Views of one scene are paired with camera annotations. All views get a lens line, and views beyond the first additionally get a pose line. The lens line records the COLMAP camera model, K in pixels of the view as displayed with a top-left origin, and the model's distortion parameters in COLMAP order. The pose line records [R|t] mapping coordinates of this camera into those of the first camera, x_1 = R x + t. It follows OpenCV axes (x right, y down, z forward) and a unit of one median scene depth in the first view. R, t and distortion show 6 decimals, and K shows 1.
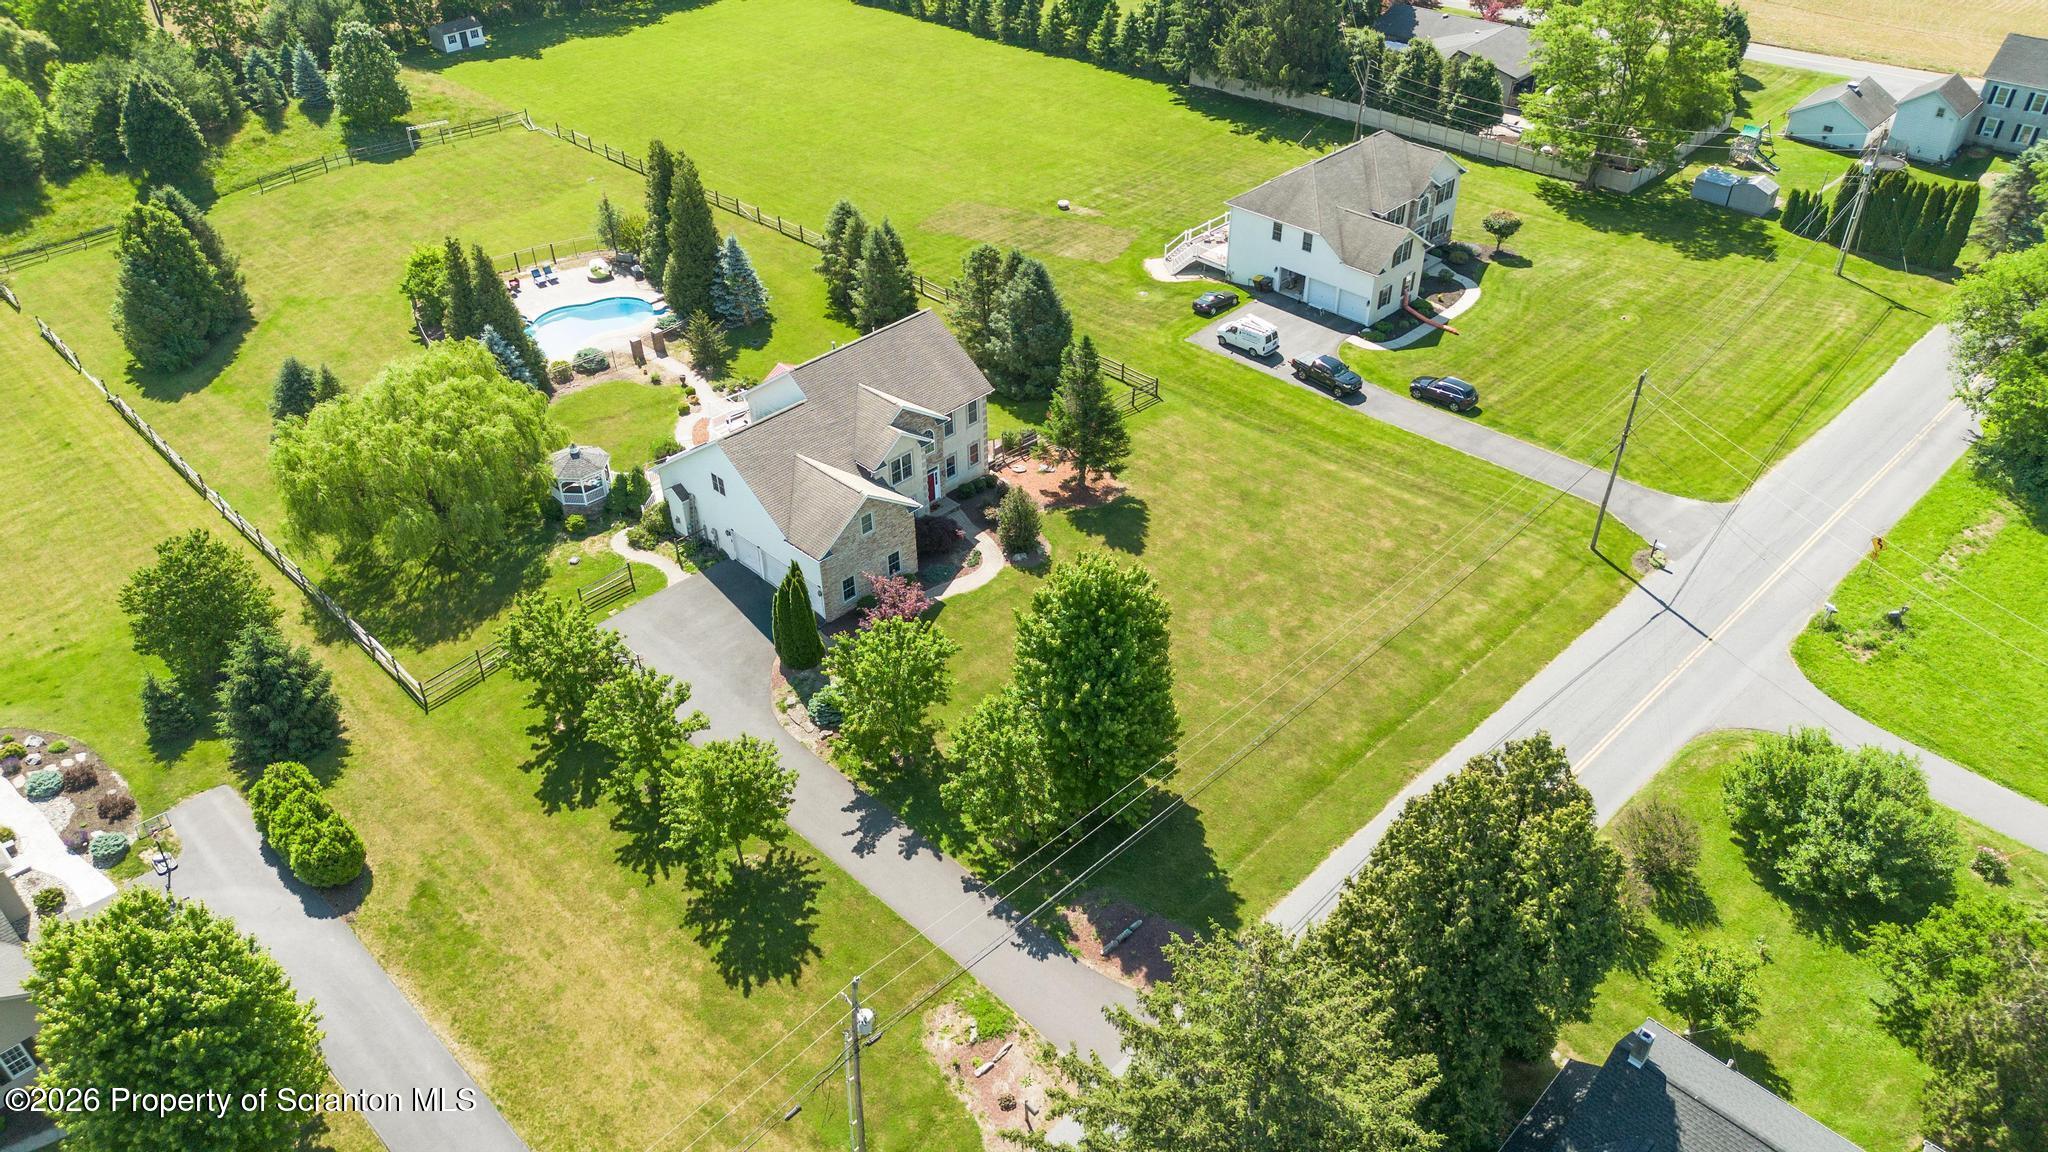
lens RADIAL K [[1445.4, 0, 1023.5], [0, 1445.4, 565.8], [0, 0, 1]] dist [0.053483, -0.061778]
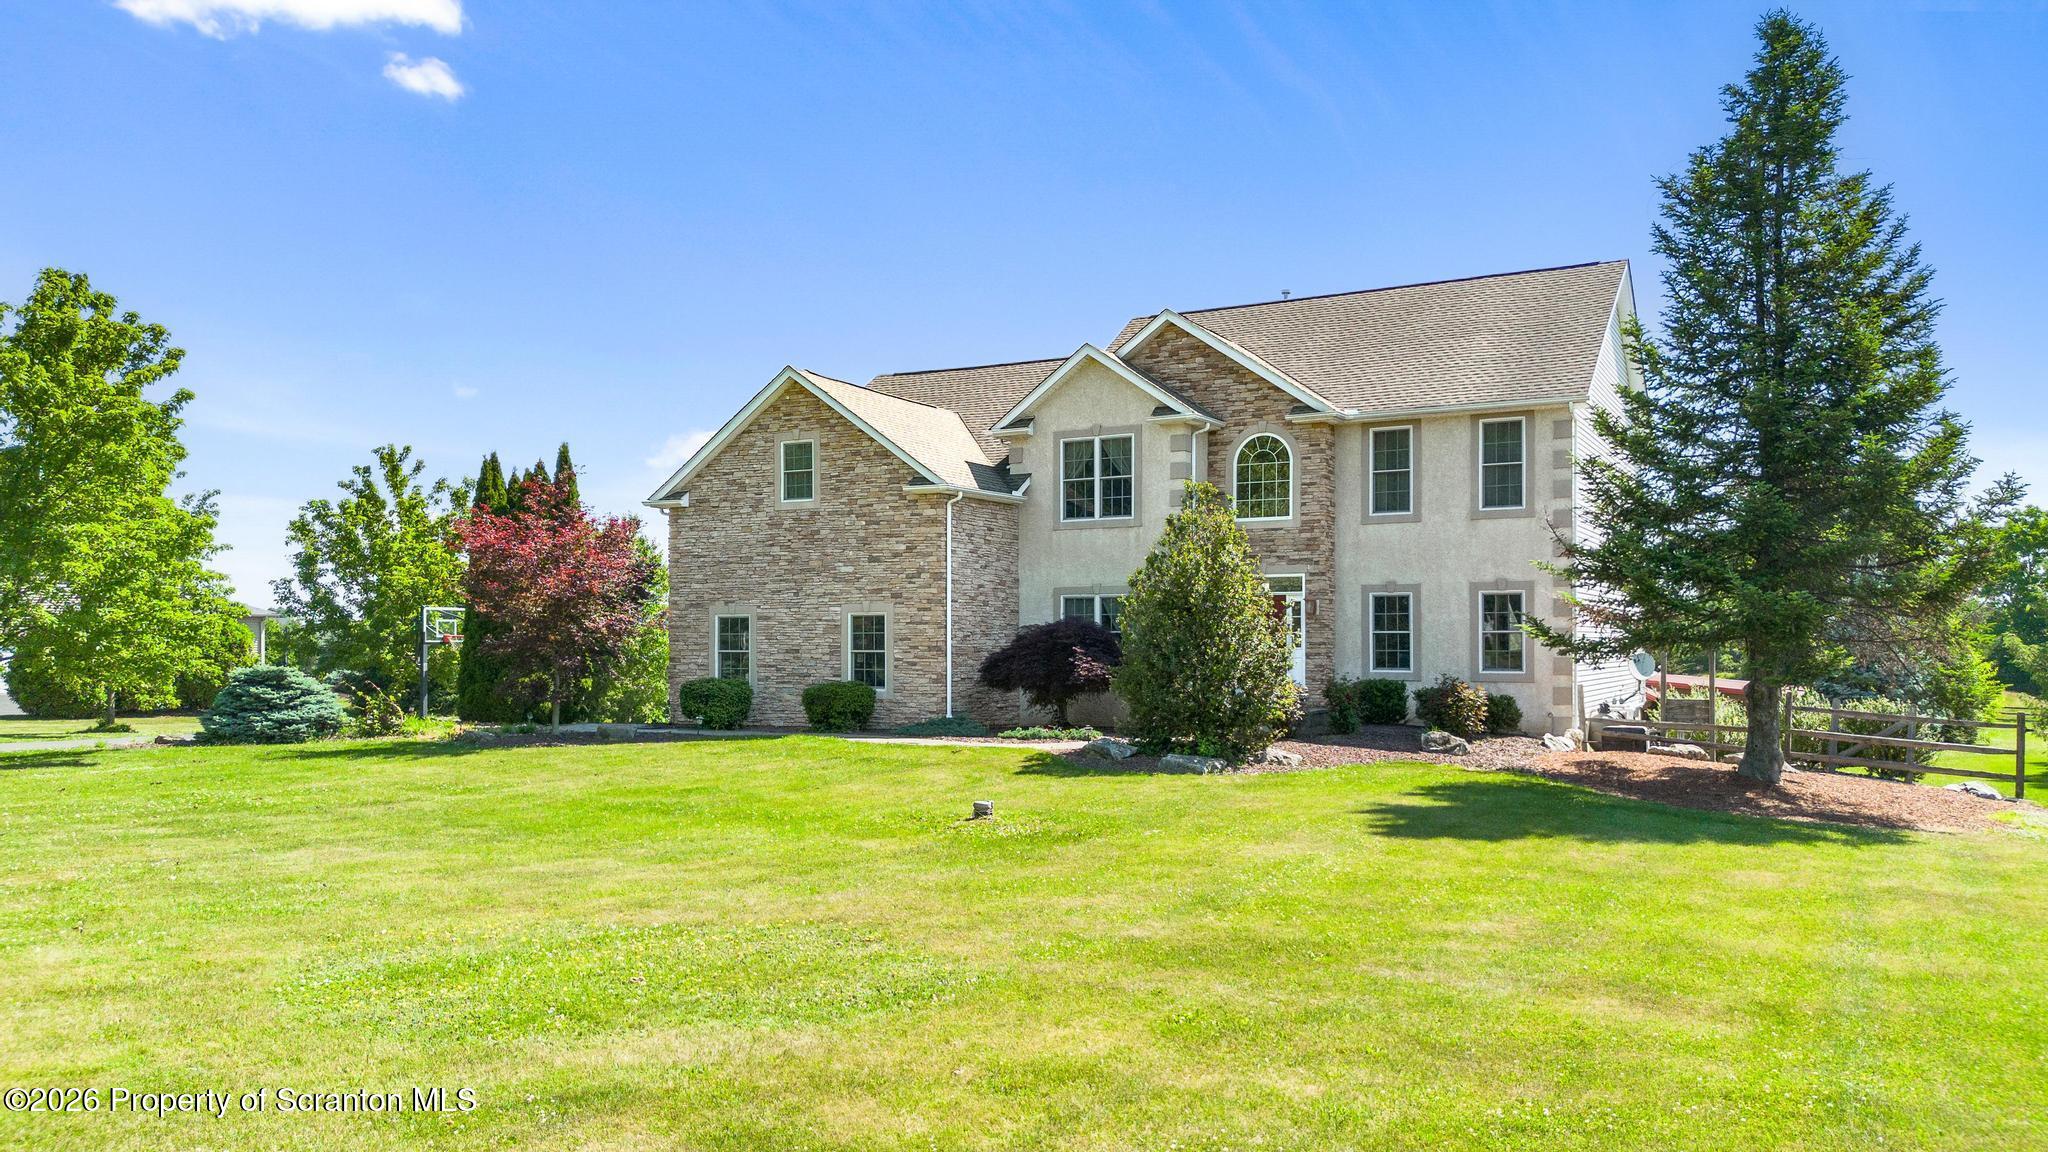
lens RADIAL K [[1400.7, 0, 1017.1], [0, 1400.7, 613.1], [0, 0, 1]] dist [0.060441, -0.074485]
pose [[0.241297, 0.008554, -0.970414, 0.177109], [-0.576498, 0.805659, -0.136247, 0.011564], [0.780657, 0.592318, 0.199334, 0.708146]]
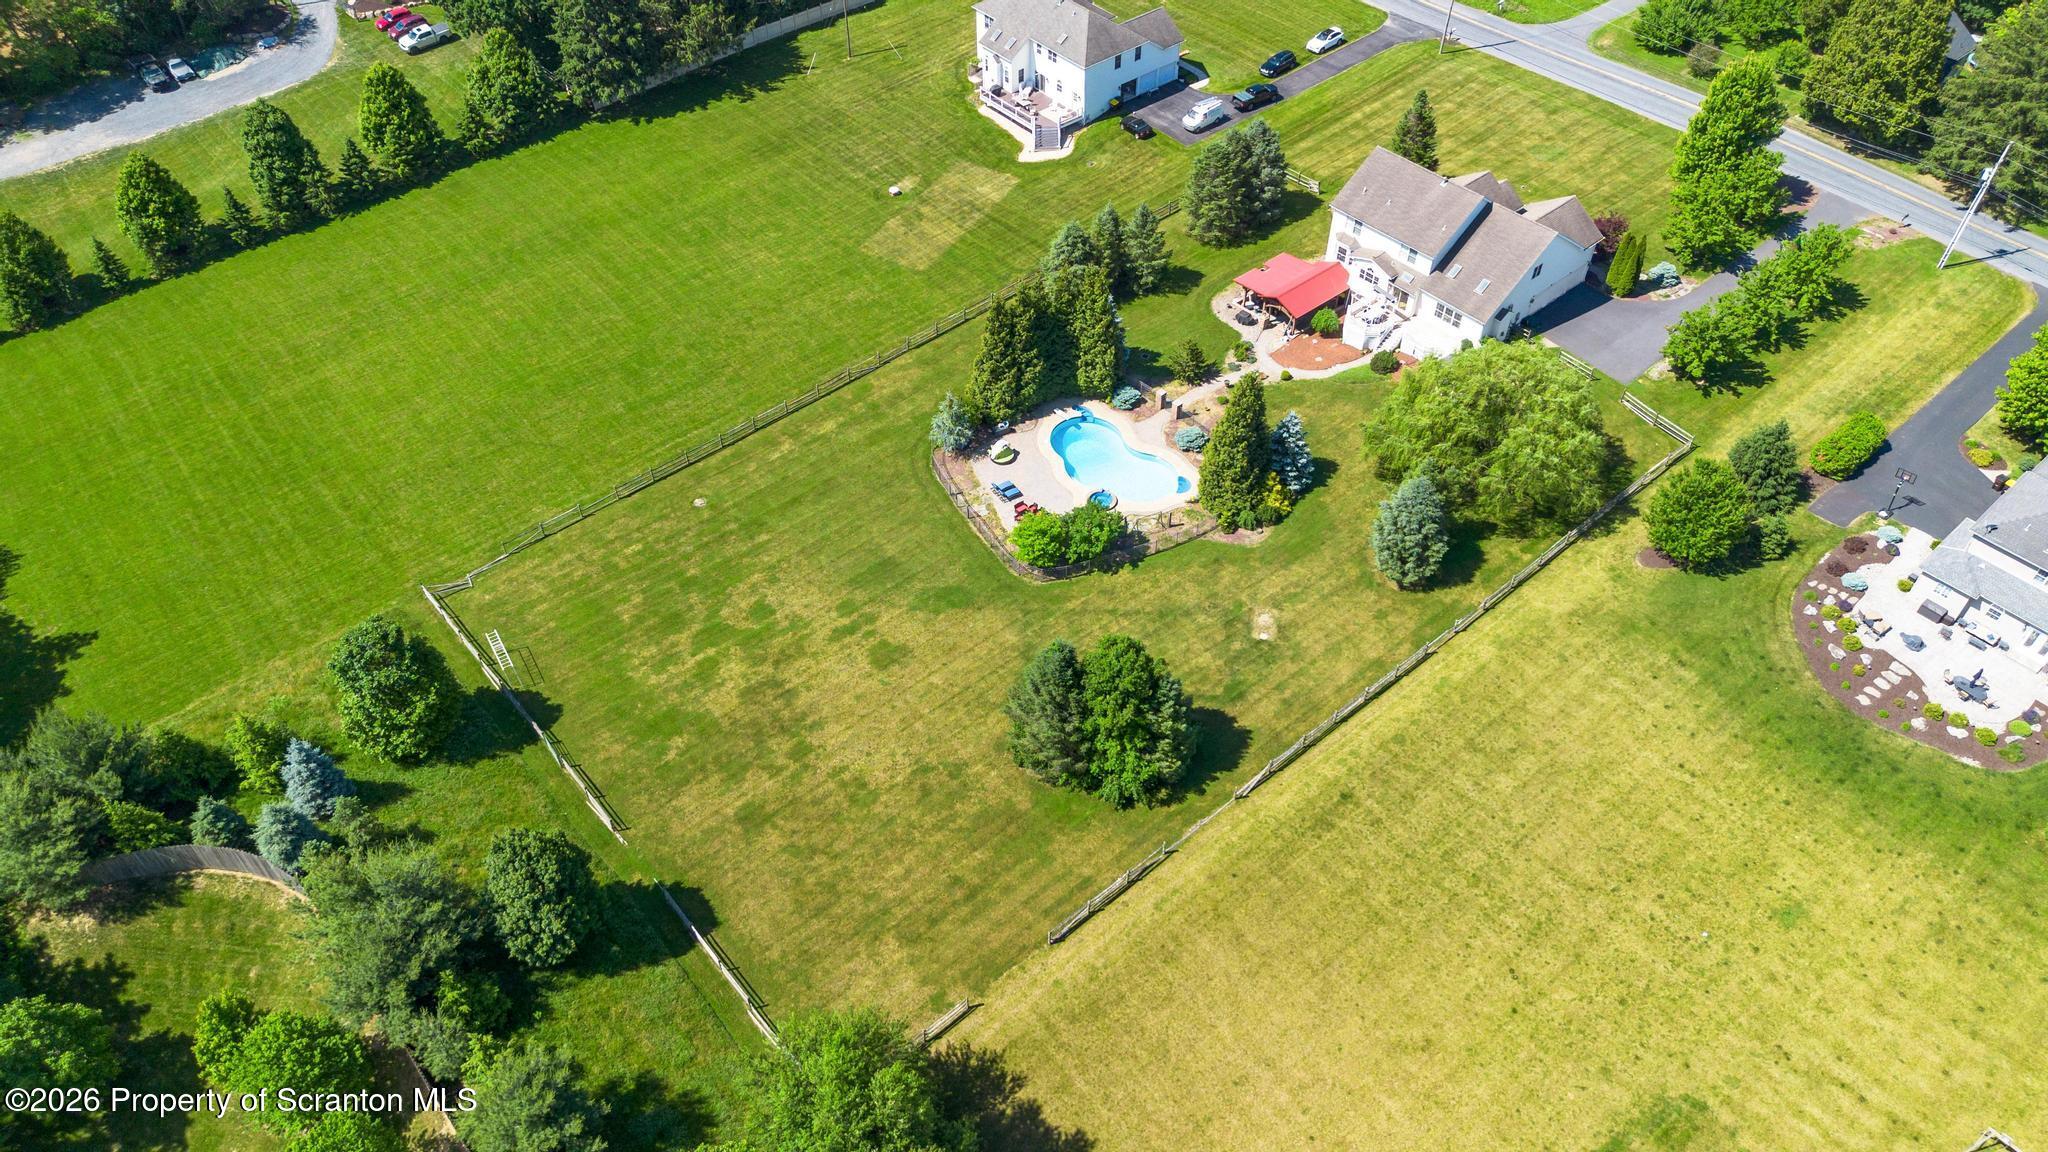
lens RADIAL K [[1400.7, 0, 1017.1], [0, 1400.7, 613.1], [0, 0, 1]] dist [0.060441, -0.074485]
pose [[0.082693, -0.722525, 0.686381, -1.104696], [0.595112, 0.588257, 0.547536, -0.705443], [-0.799377, 0.363196, 0.478628, 0.639162]]
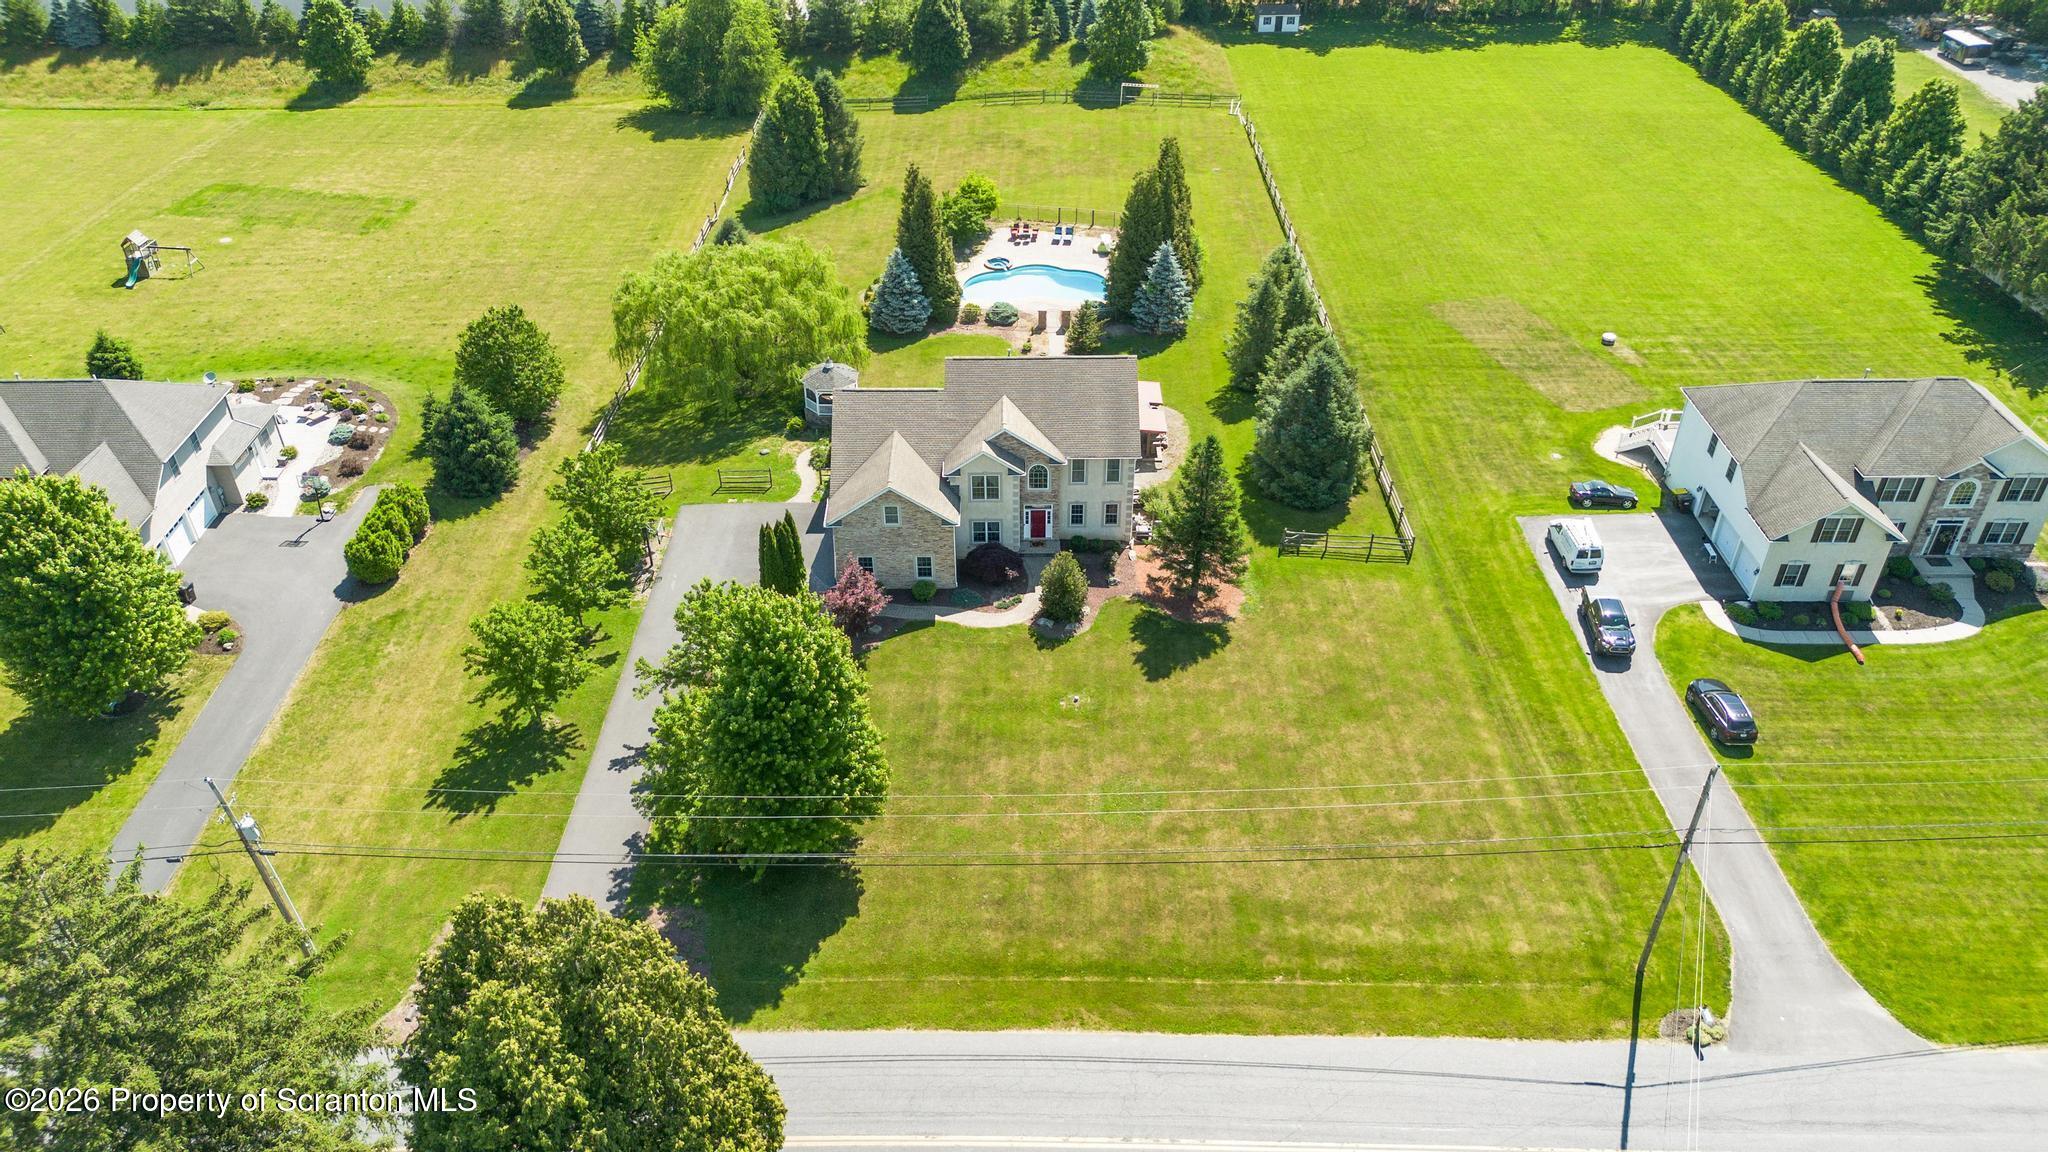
lens RADIAL K [[1465.9, 0, 1022.8], [0, 1465.9, 547.9], [0, 0, 1]] dist [0.089115, -0.127551]
pose [[0.709318, 0.410751, -0.572845, 0.393435], [-0.422280, 0.898320, 0.121245, -0.122078], [0.564400, 0.155899, 0.810647, 0.161172]]
